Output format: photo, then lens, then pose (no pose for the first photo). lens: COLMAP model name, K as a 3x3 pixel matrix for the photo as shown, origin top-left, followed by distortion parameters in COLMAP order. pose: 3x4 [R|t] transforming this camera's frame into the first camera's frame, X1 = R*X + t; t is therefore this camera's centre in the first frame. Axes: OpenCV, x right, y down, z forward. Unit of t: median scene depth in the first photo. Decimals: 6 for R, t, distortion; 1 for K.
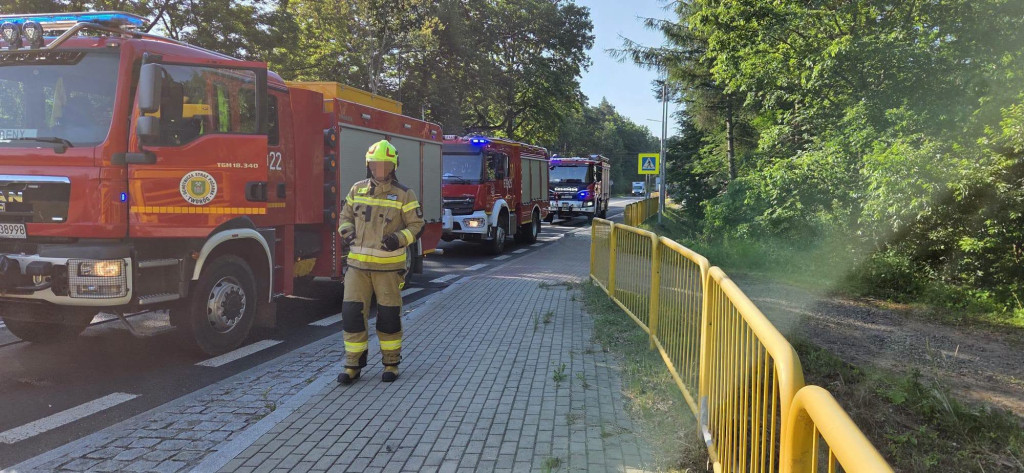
lens RADIAL K [[684.2, 0, 510.0], [0, 684.2, 237.2], [0, 0, 1]] dist [0.045752, -0.007860]
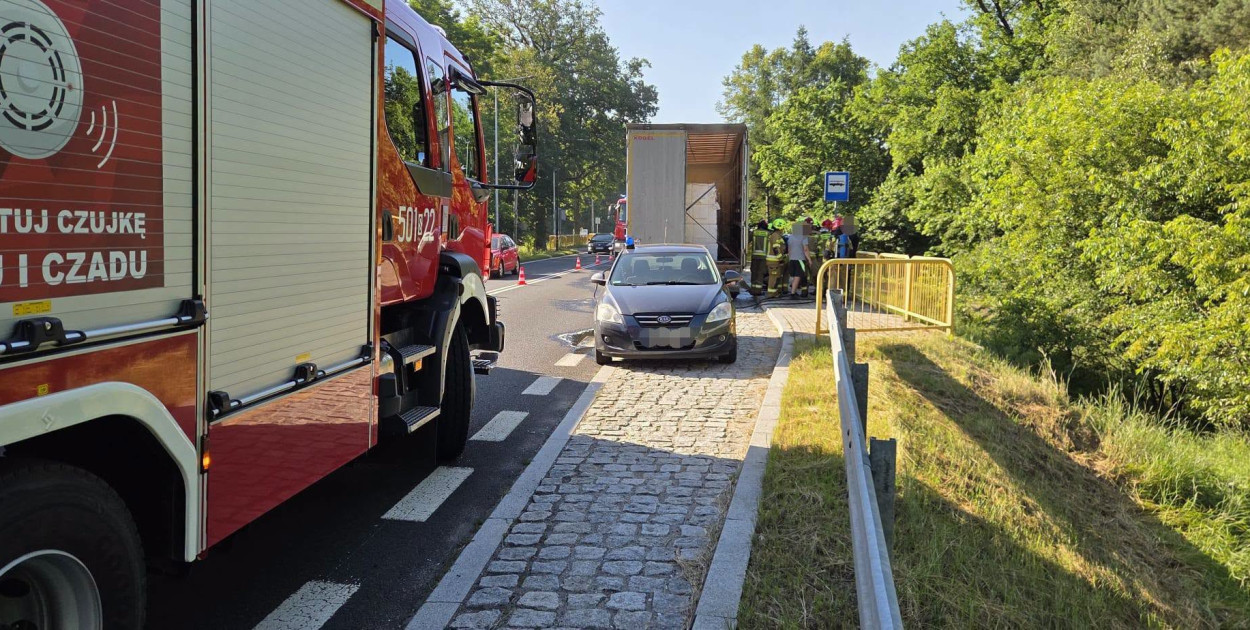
lens RADIAL K [[891.3, 0, 624.5], [0, 891.3, 313.7], [0, 0, 1]] dist [0.001307, -0.000436]
pose [[0.986493, 0.006678, 0.163667, -0.642059], [-0.010178, 0.999737, 0.020557, 0.138544], [-0.163486, -0.021946, 0.986301, -1.857182]]
